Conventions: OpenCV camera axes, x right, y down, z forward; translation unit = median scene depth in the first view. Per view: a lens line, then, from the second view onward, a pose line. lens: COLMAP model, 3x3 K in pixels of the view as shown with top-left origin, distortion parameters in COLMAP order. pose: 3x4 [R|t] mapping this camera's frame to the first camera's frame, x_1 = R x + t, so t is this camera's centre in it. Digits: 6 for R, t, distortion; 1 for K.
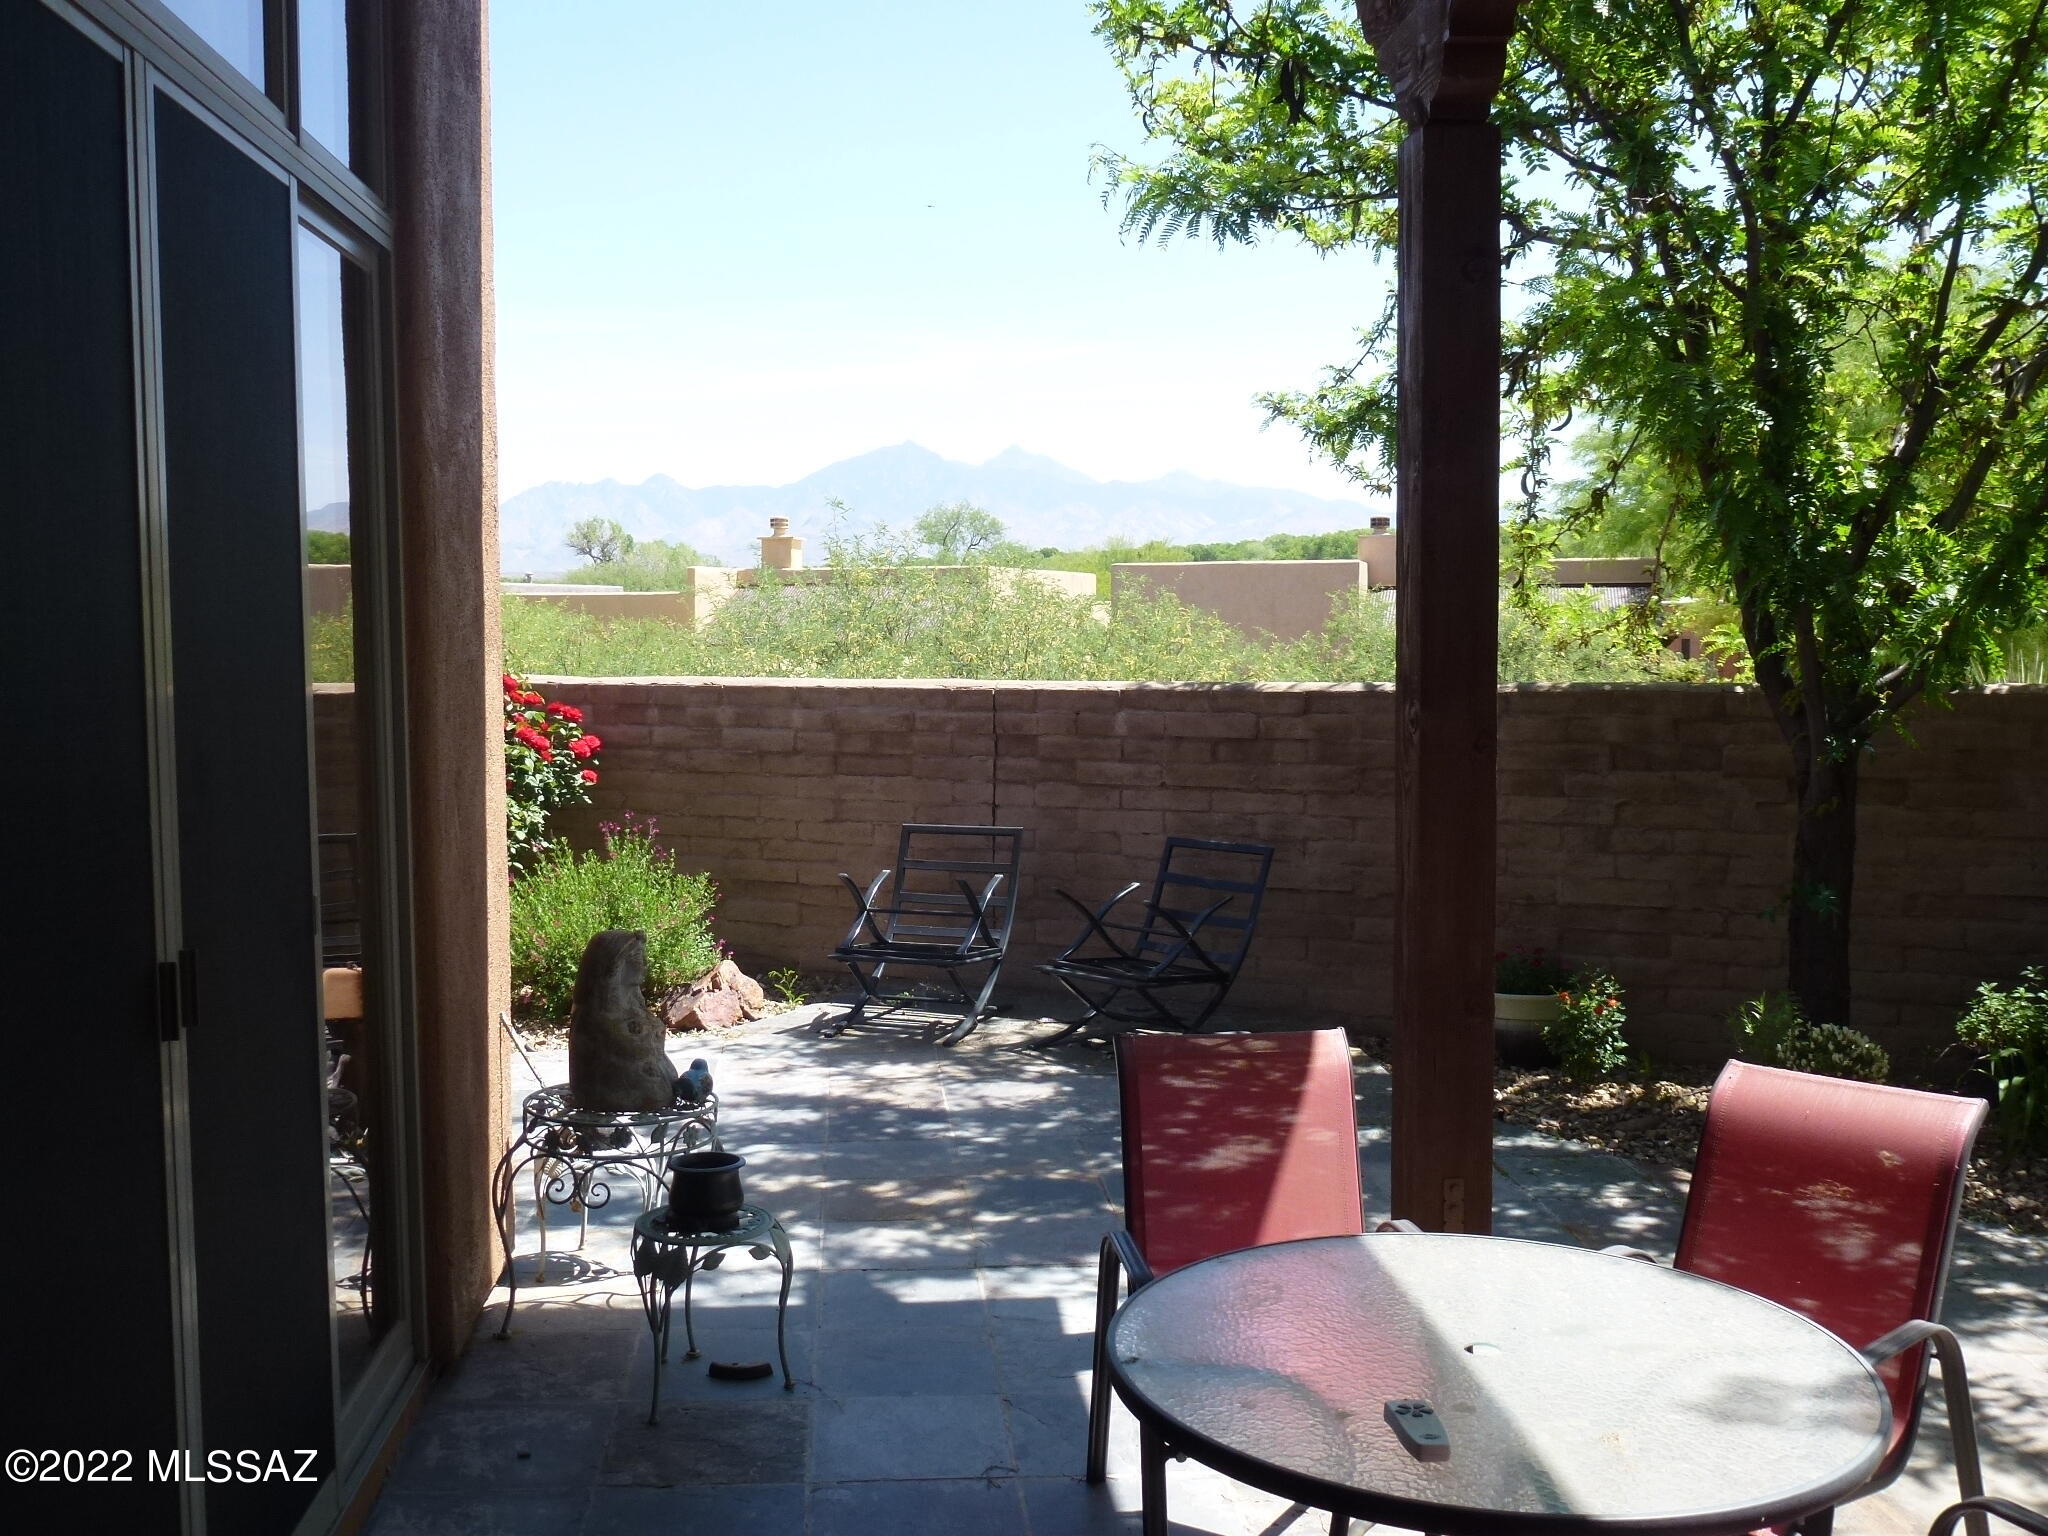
lens RADIAL K [[1819.3, 0, 1012.9], [0, 1819.3, 771.5], [0, 0, 1]] dist [0.013651, -0.005805]
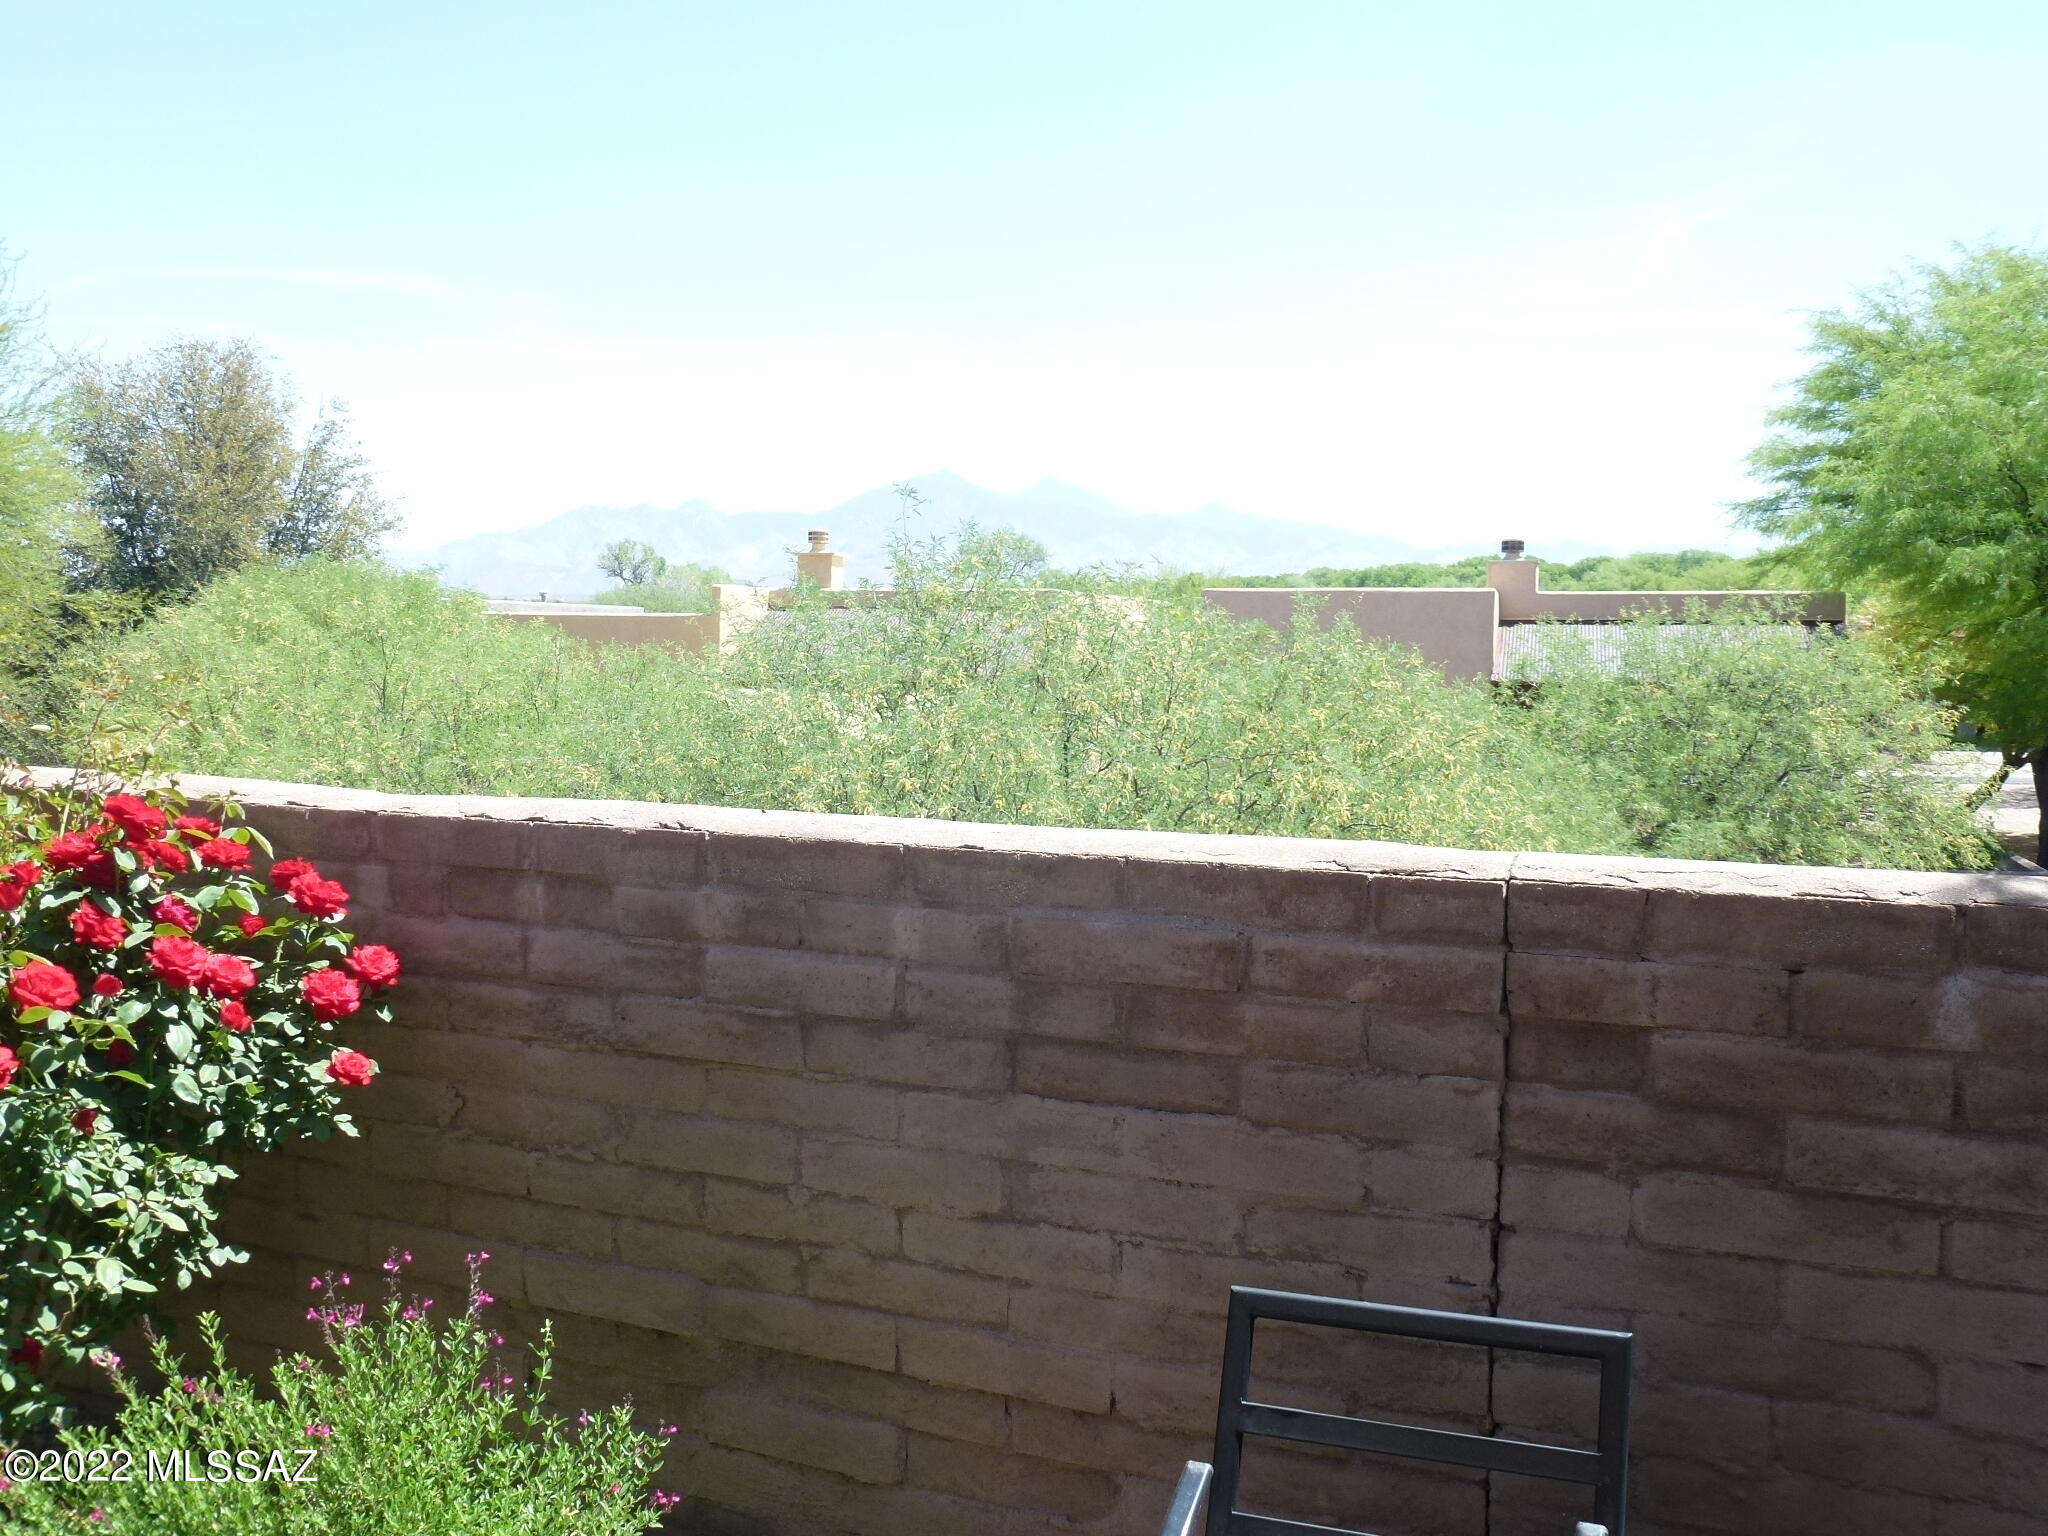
lens RADIAL K [[1819.3, 0, 1032.1], [0, 1819.3, 768.0], [0, 0, 1]] dist [0.013651, -0.005805]
pose [[0.999860, 0.015510, -0.006260, -0.091249], [-0.015620, 0.999718, -0.017889, -0.055976], [0.005980, 0.017984, 0.999820, 0.631291]]
